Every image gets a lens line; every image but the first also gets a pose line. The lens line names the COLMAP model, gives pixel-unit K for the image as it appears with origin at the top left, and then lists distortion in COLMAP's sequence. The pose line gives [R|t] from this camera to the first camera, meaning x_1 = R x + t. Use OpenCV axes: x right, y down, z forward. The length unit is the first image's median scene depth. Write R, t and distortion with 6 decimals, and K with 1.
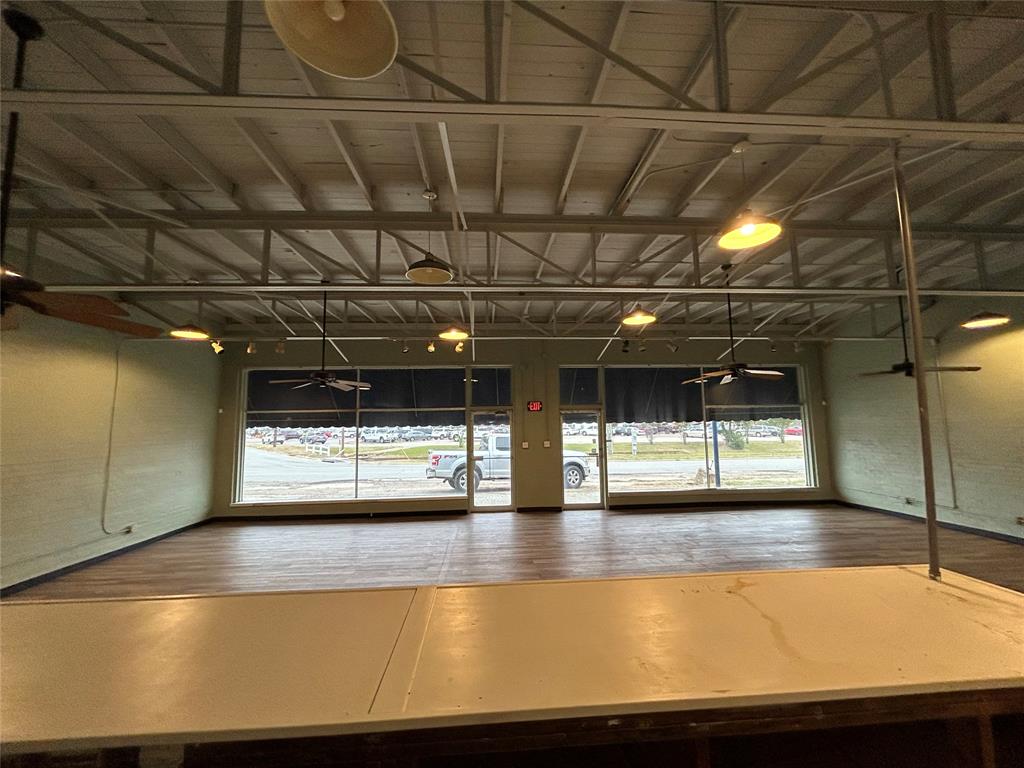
lens RADIAL K [[411.9, 0, 512.4], [0, 411.9, 380.6], [0, 0, 1]] dist [-0.001157, 0.000095]
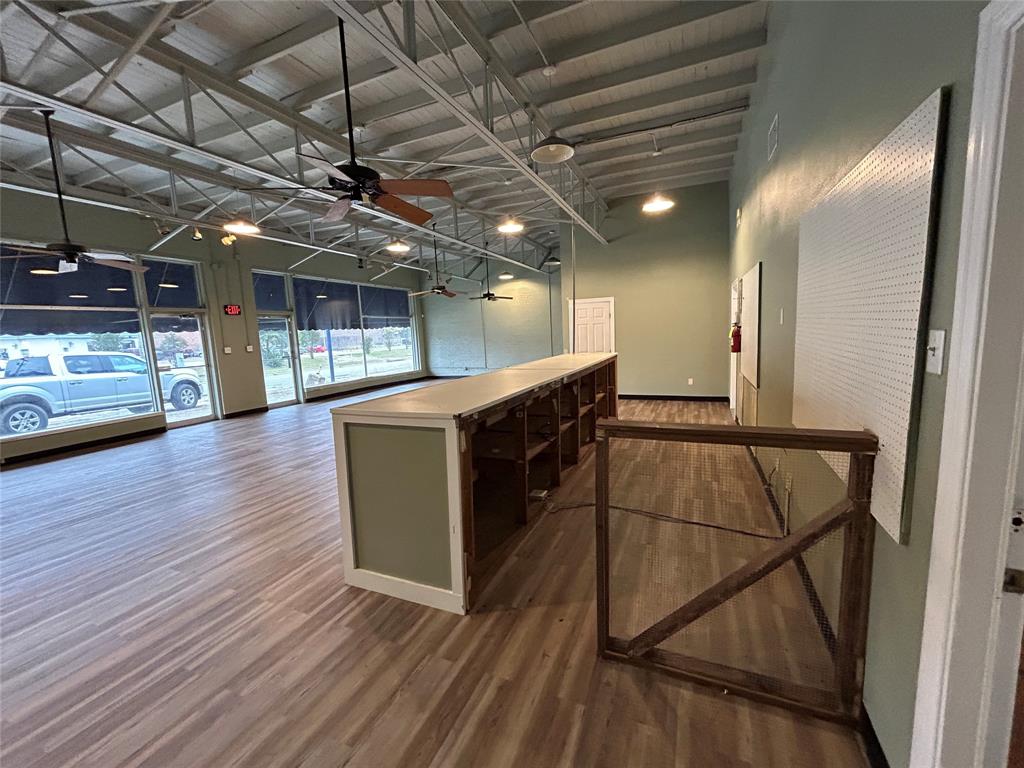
lens RADIAL K [[411.3, 0, 512.5], [0, 411.3, 384.5], [0, 0, 1]] dist [-0.001962, 0.000416]
pose [[0.459436, -0.116858, 0.880490, -0.509655], [-0.056573, 0.985445, 0.160307, 0.042607], [-0.886407, -0.123463, 0.446138, -0.029006]]
